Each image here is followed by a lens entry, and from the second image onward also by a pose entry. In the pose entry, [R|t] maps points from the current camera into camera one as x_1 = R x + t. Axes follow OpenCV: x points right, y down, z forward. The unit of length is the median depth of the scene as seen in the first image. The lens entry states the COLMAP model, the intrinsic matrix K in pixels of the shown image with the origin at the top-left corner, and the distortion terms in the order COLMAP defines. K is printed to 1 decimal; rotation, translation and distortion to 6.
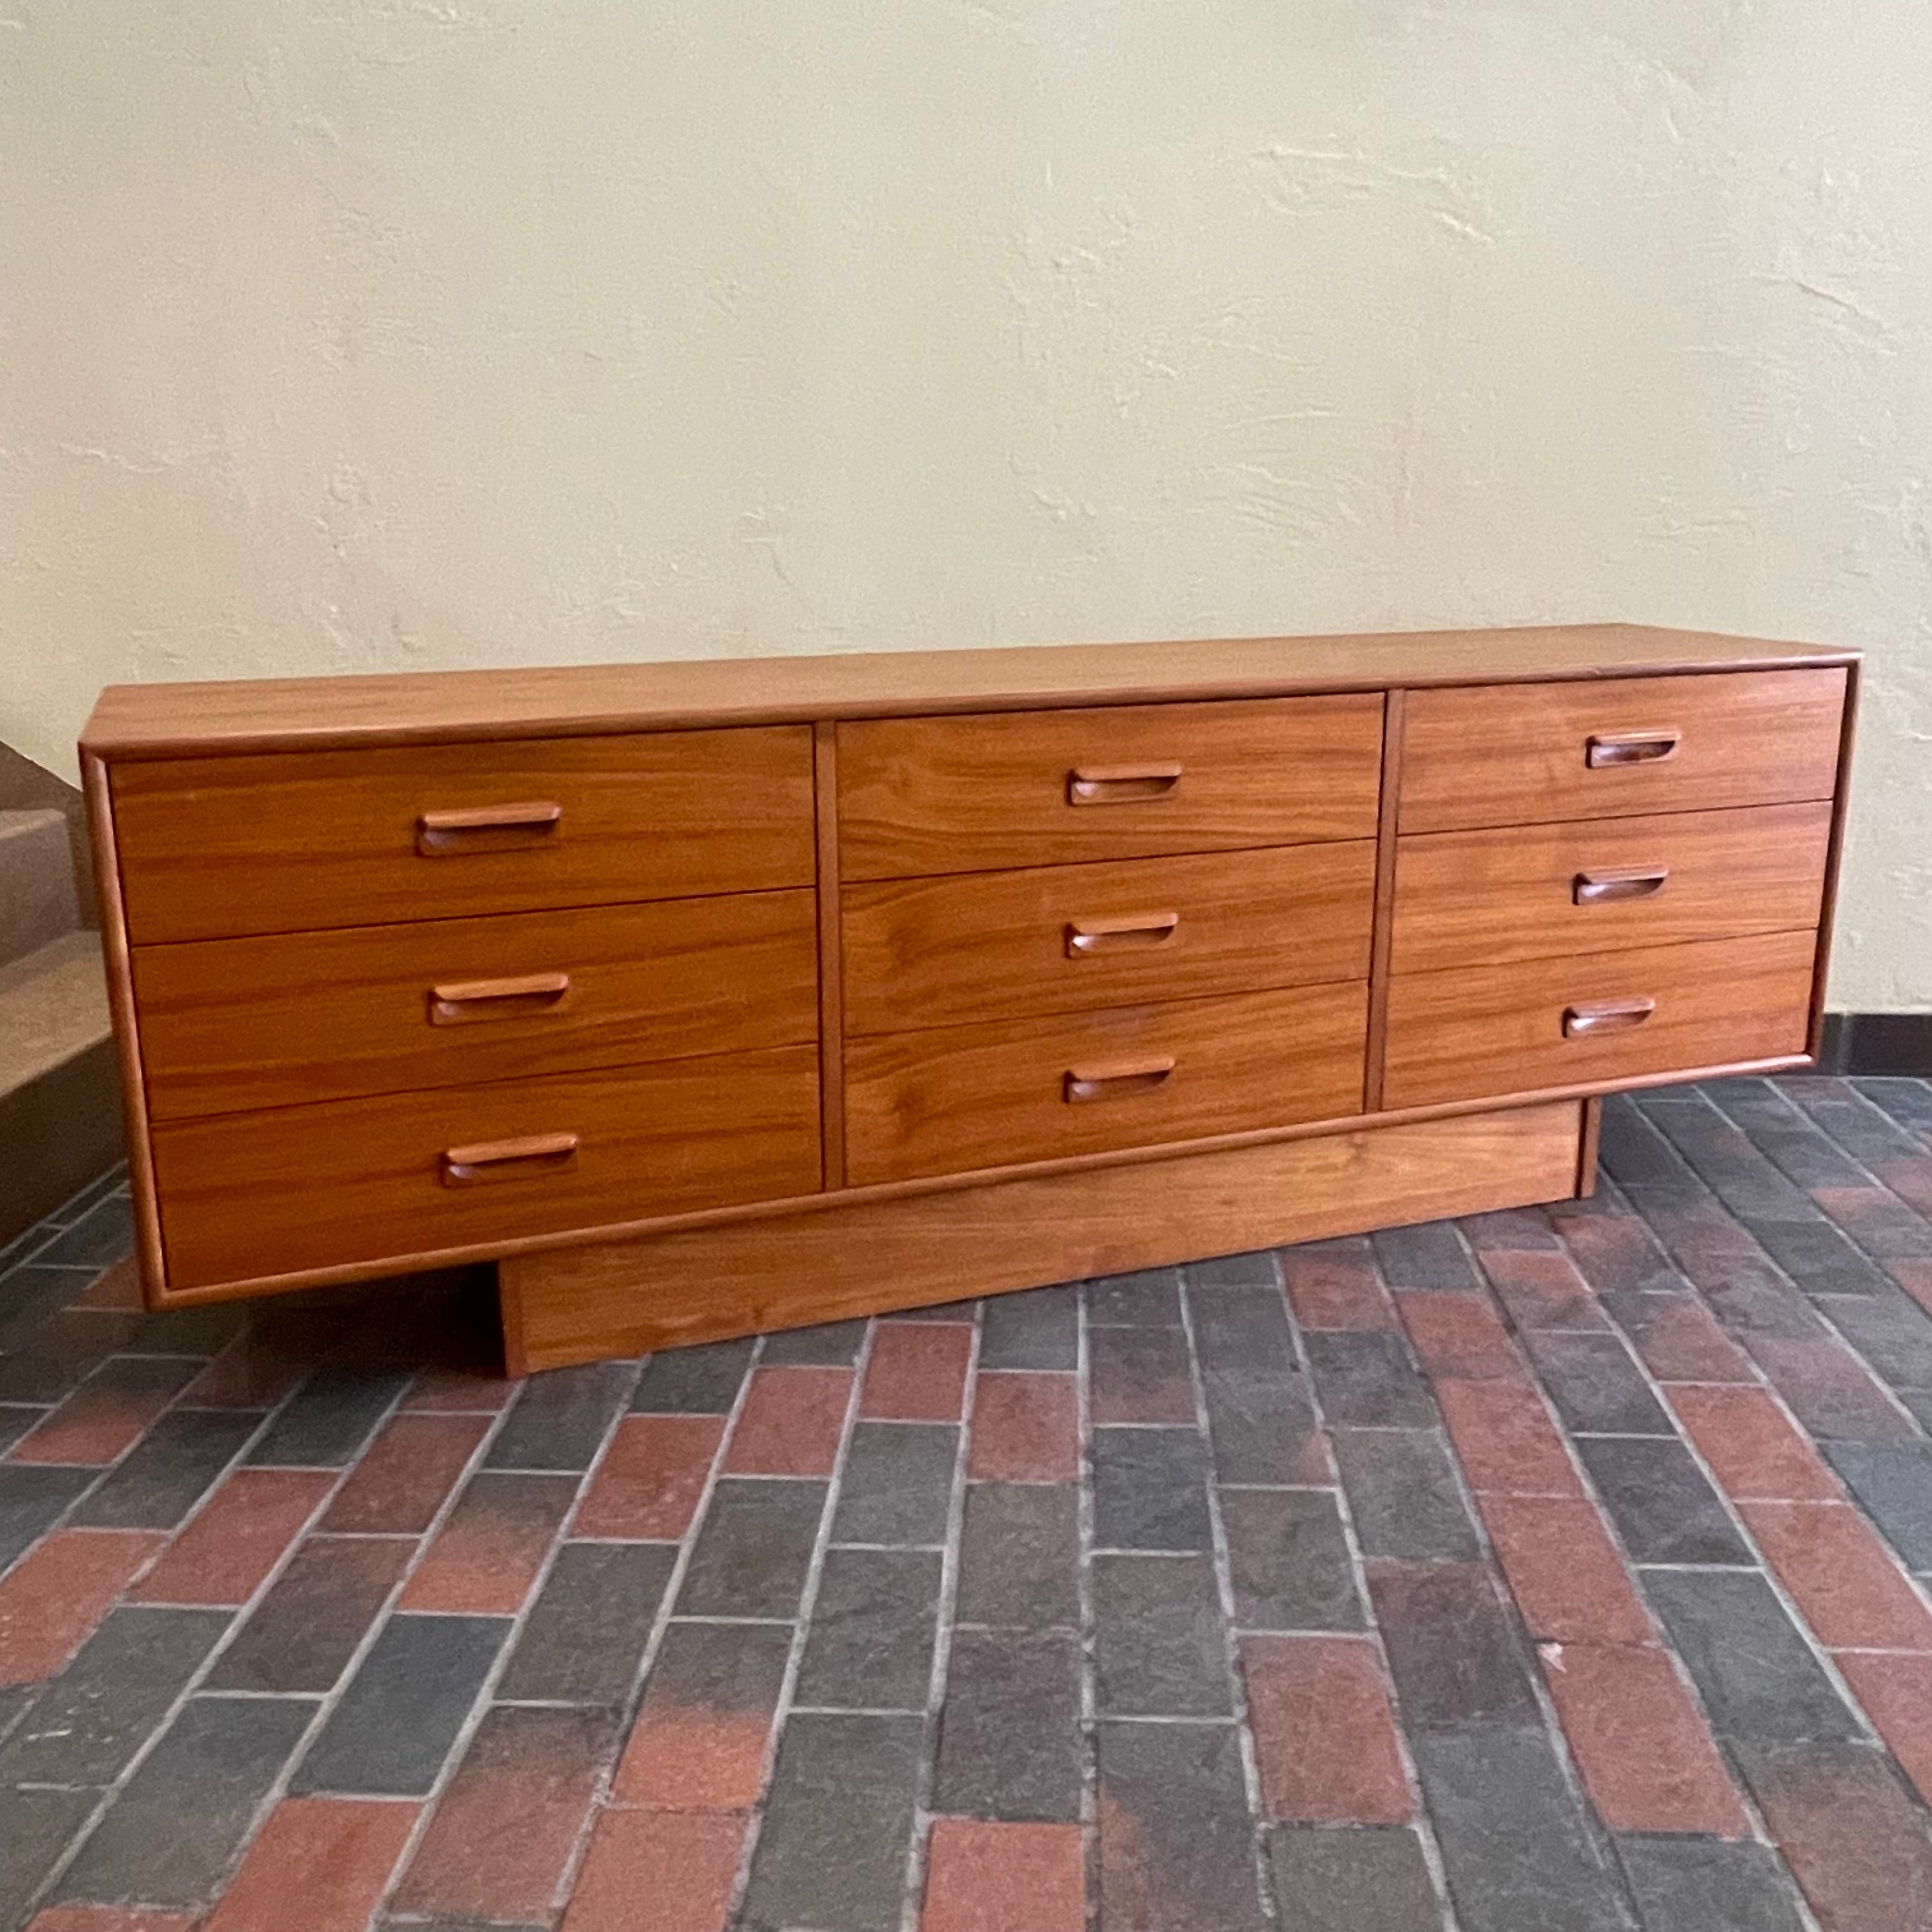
lens RADIAL K [[1855.6, 0, 966.0], [0, 1855.6, 966.0], [0, 0, 1]] dist [0.005448, -0.018924]
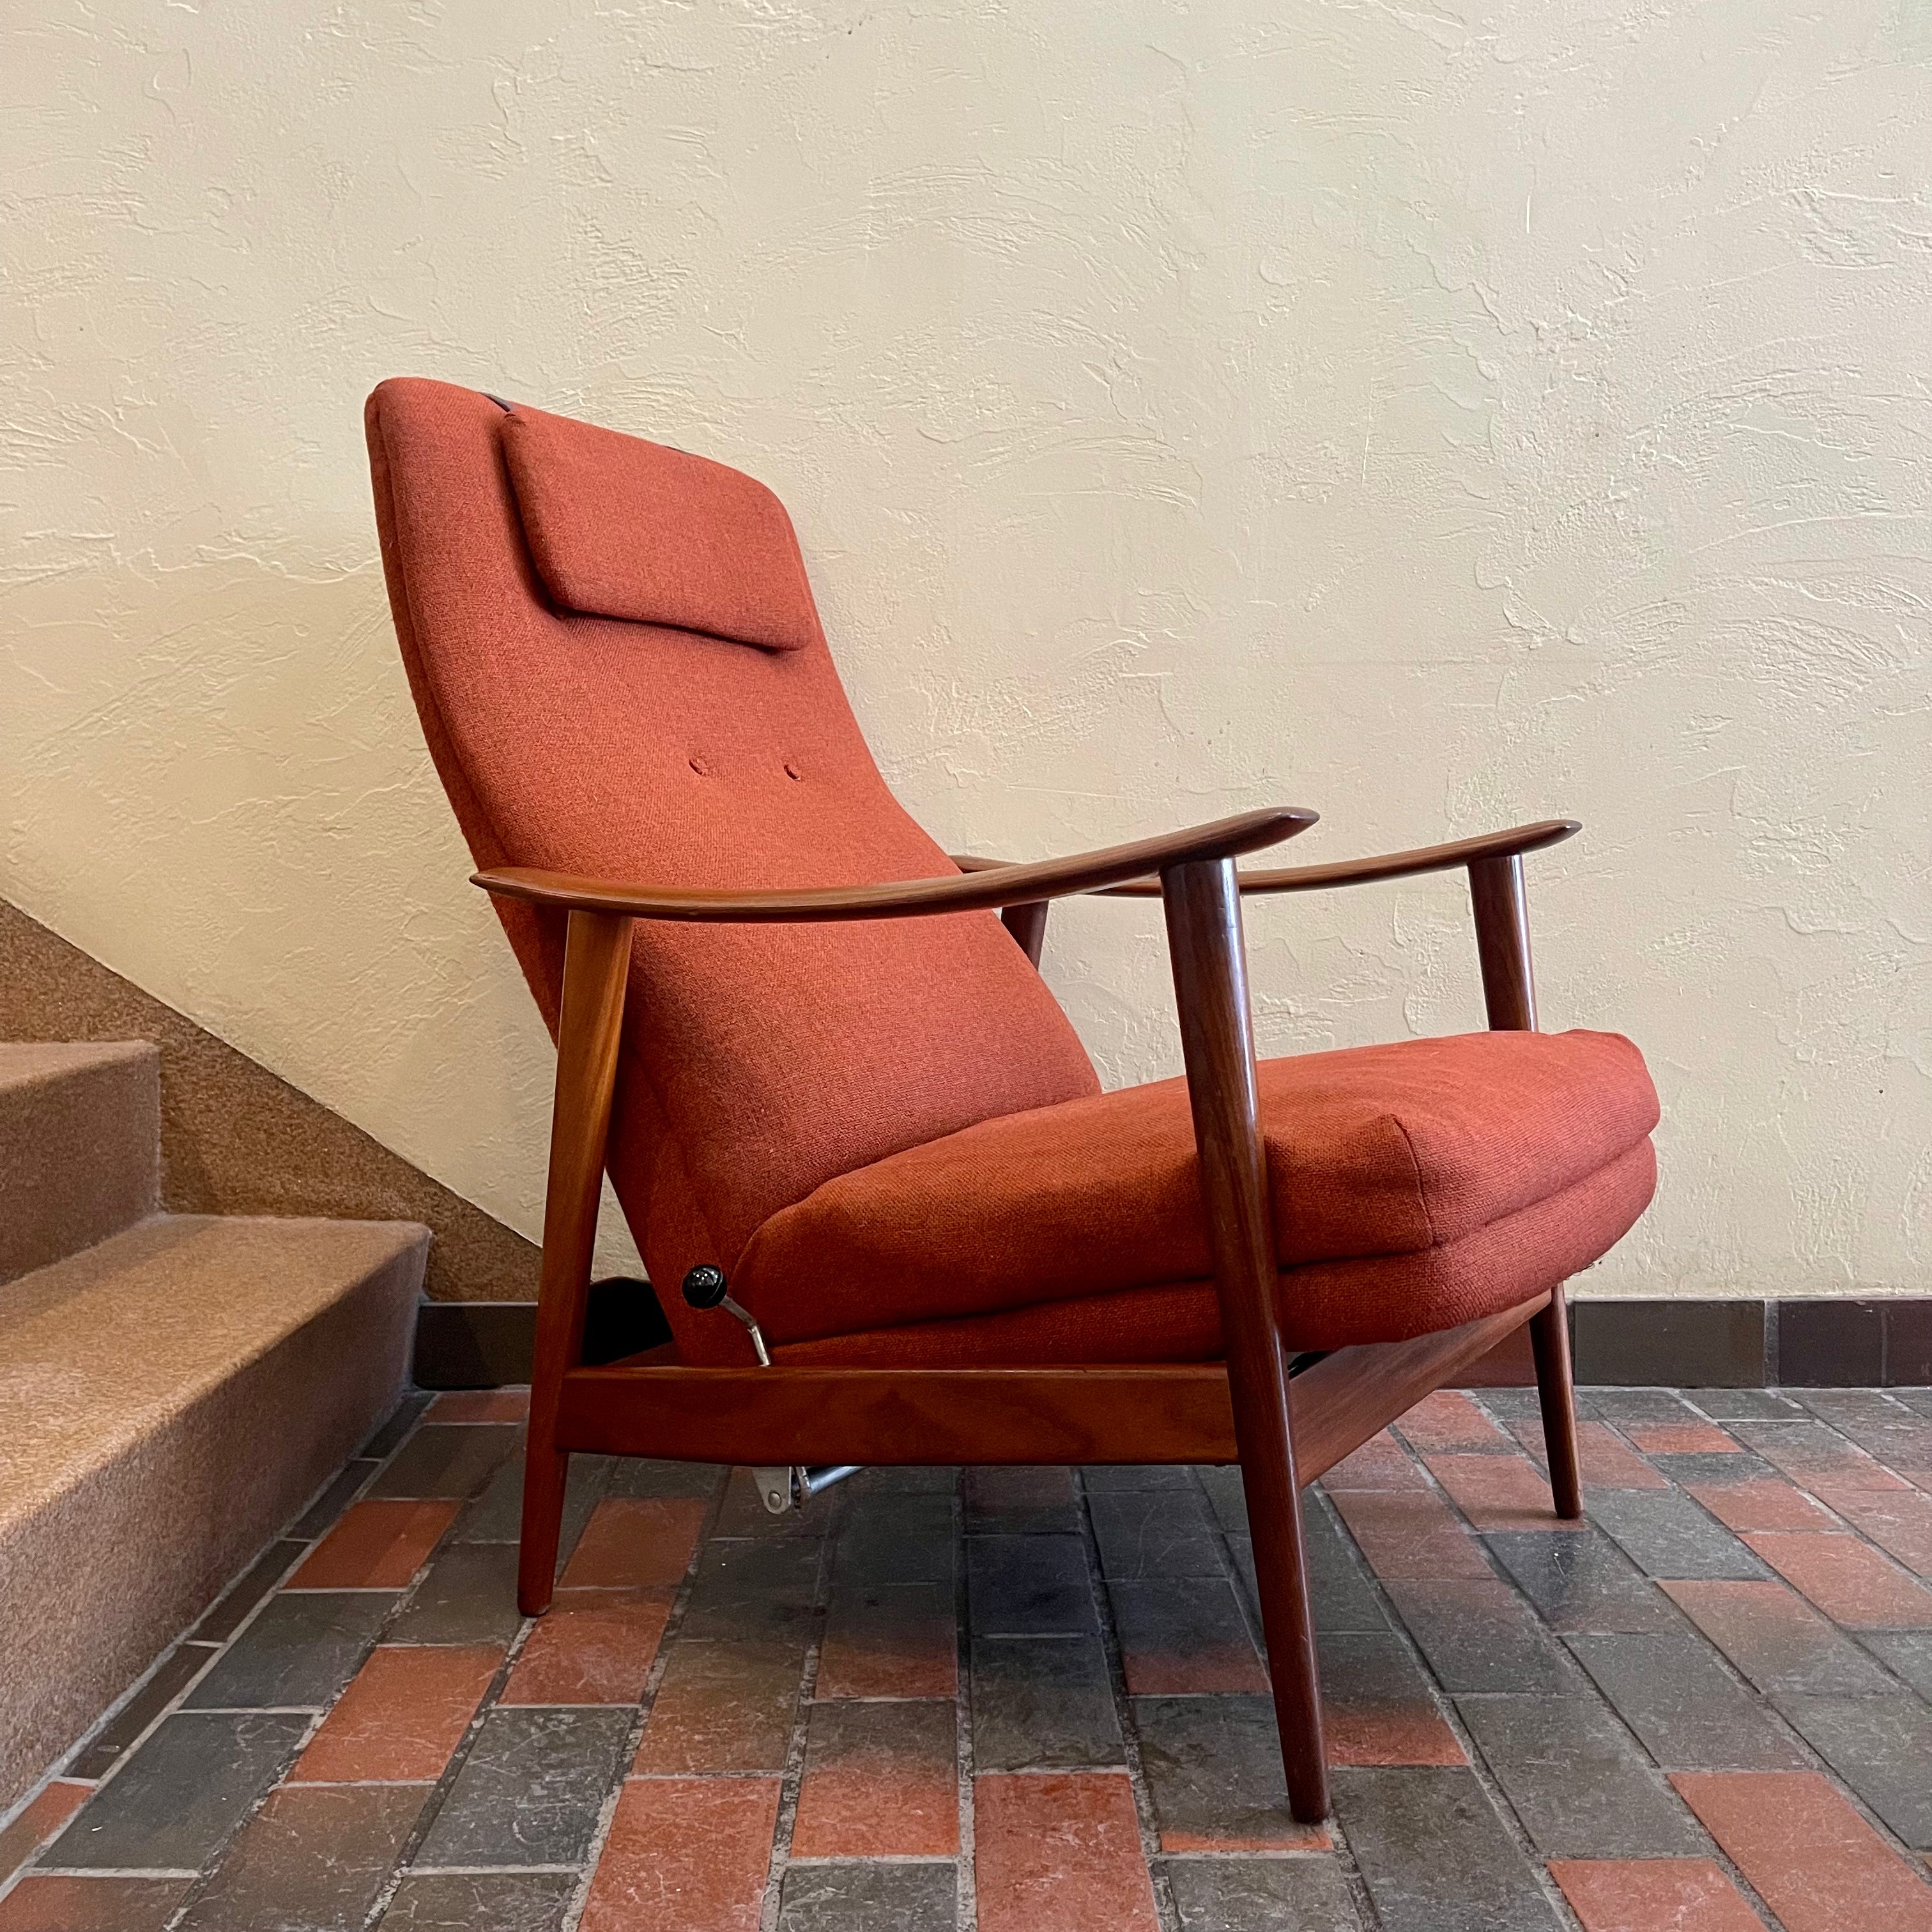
lens RADIAL K [[1926.5, 0, 973.4], [0, 1926.5, 974.5], [0, 0, 1]] dist [0.047224, -0.035639]
pose [[0.997656, -0.002928, 0.068366, -0.327356], [0.015969, 0.981462, -0.190988, 0.057290], [-0.066540, 0.191632, 0.979209, 0.353228]]
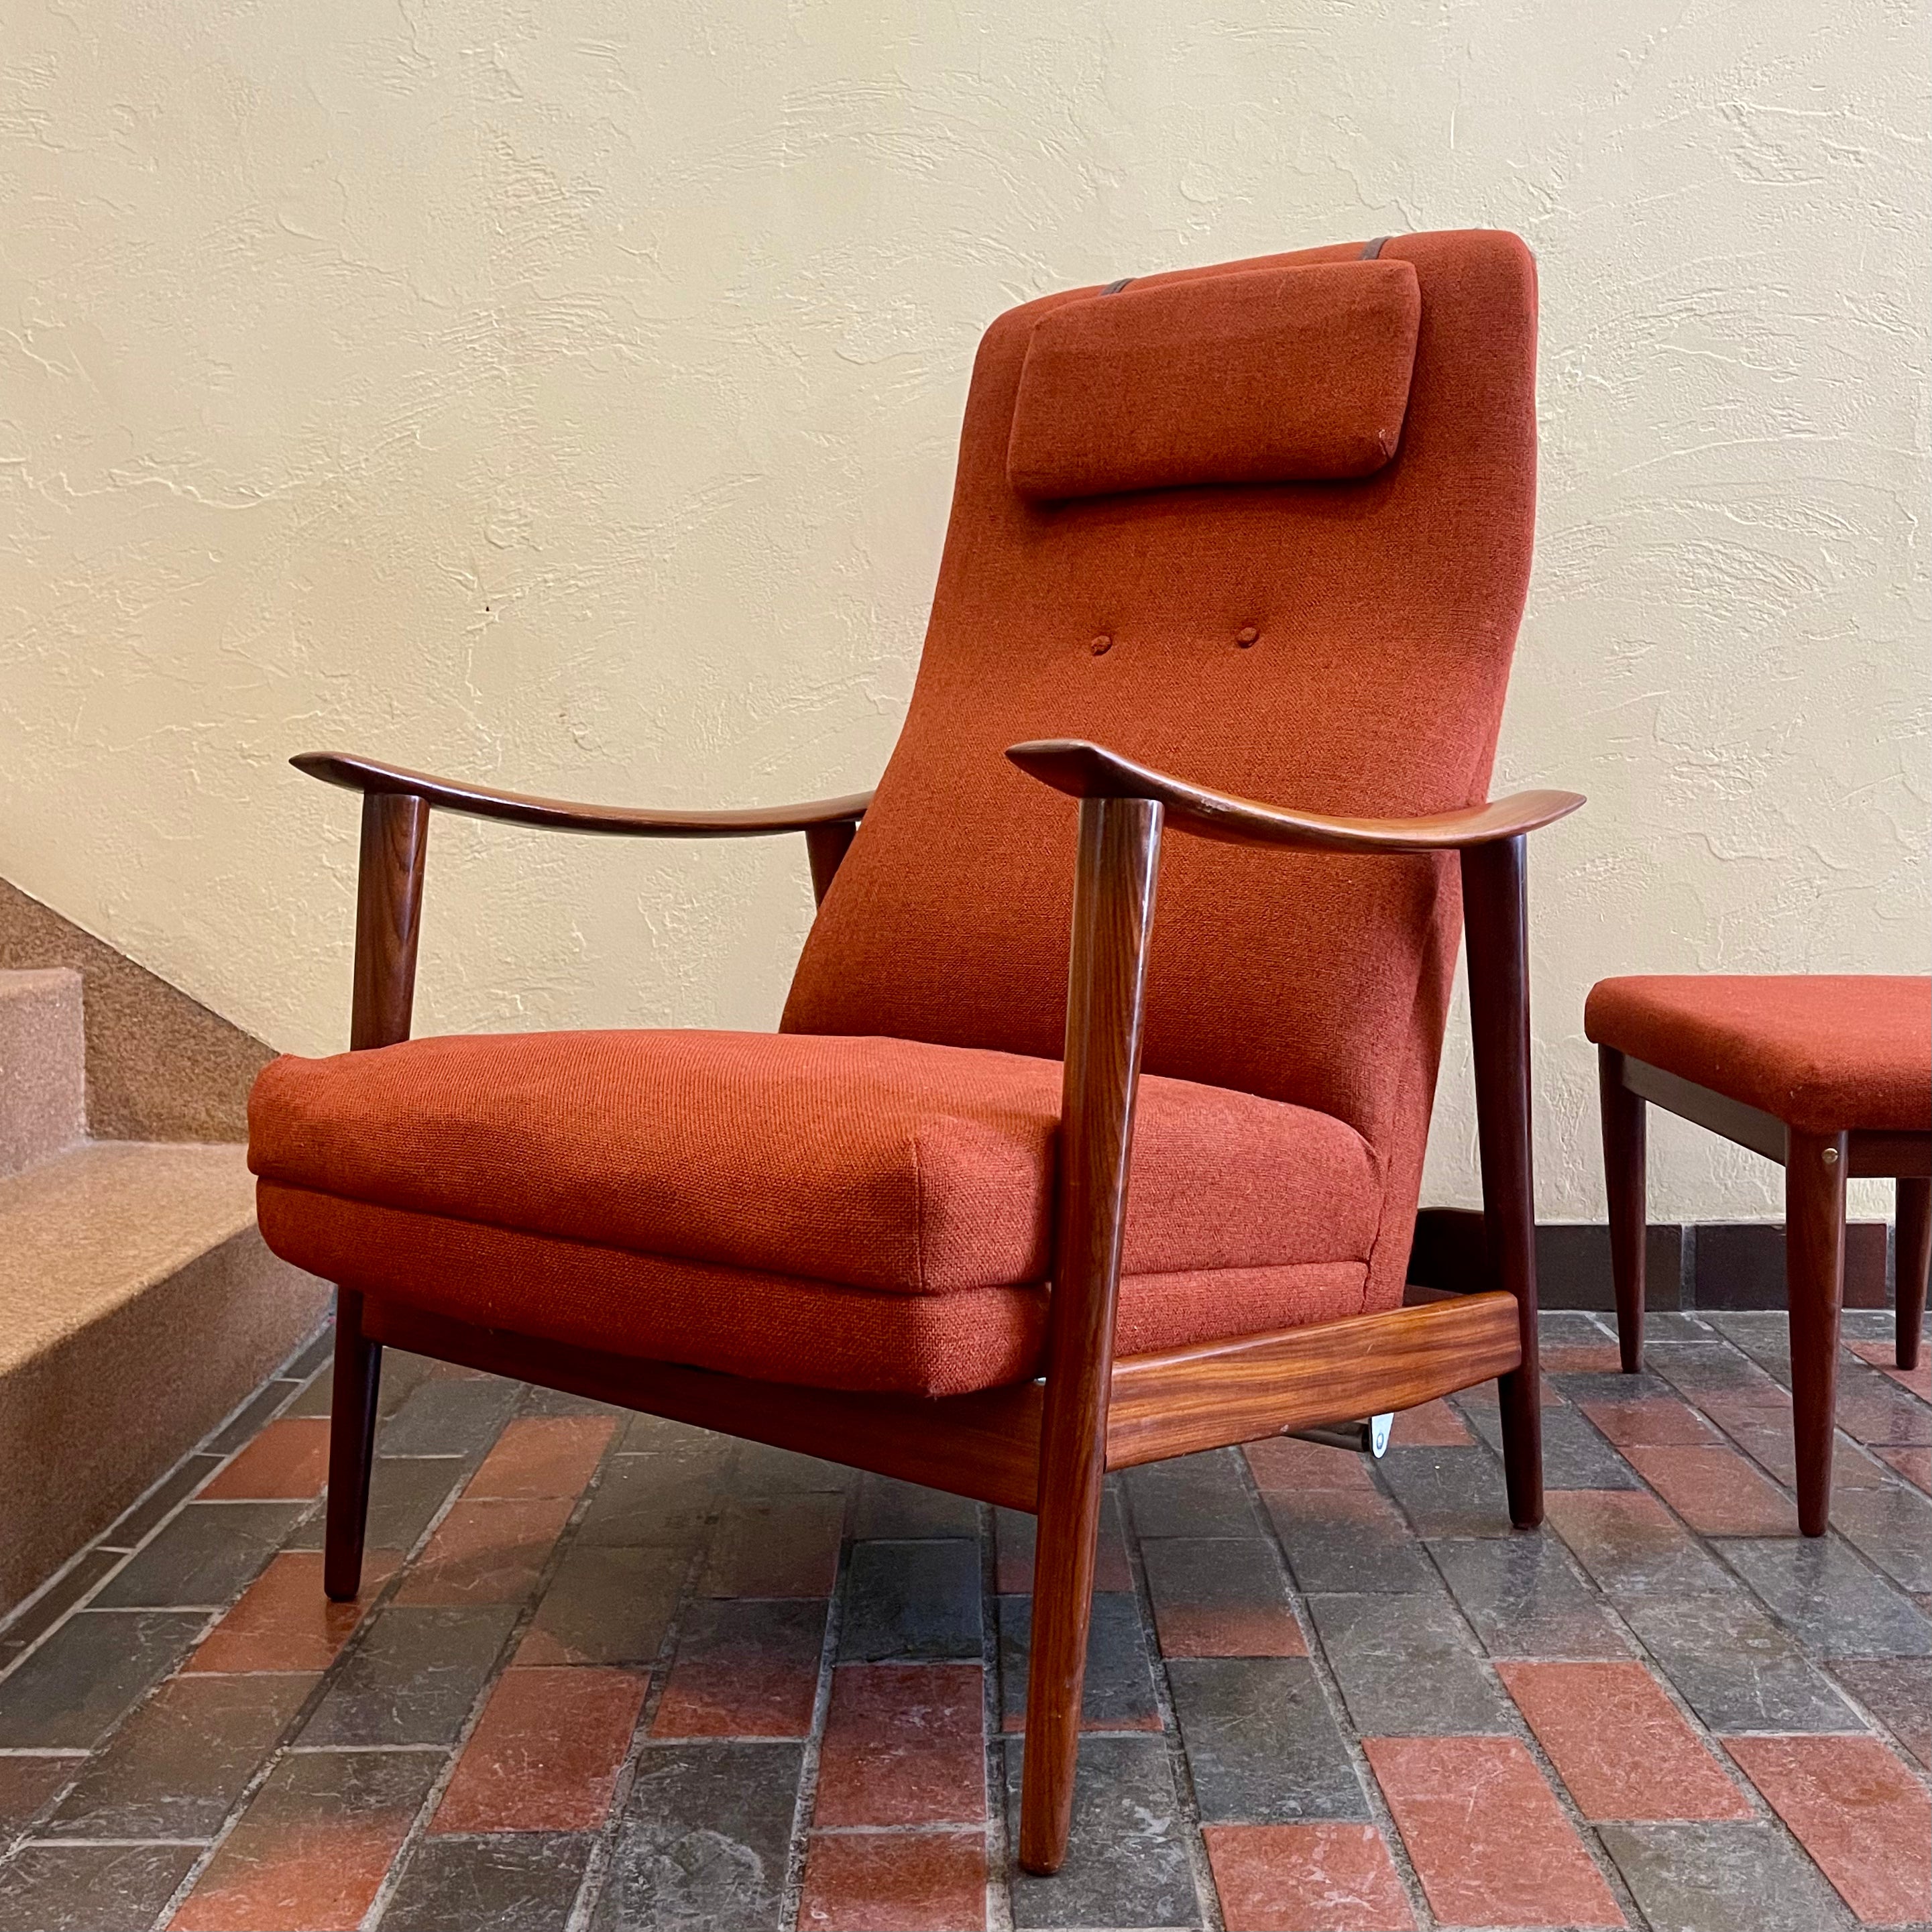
lens RADIAL K [[2028.2, 0, 985.7], [0, 2028.2, 977.8], [0, 0, 1]] dist [0.025416, 0.009975]
pose [[0.997886, -0.006417, 0.064674, -0.274679], [0.016262, 0.988110, -0.152885, 0.067643], [-0.062924, 0.153614, 0.986125, 0.293501]]
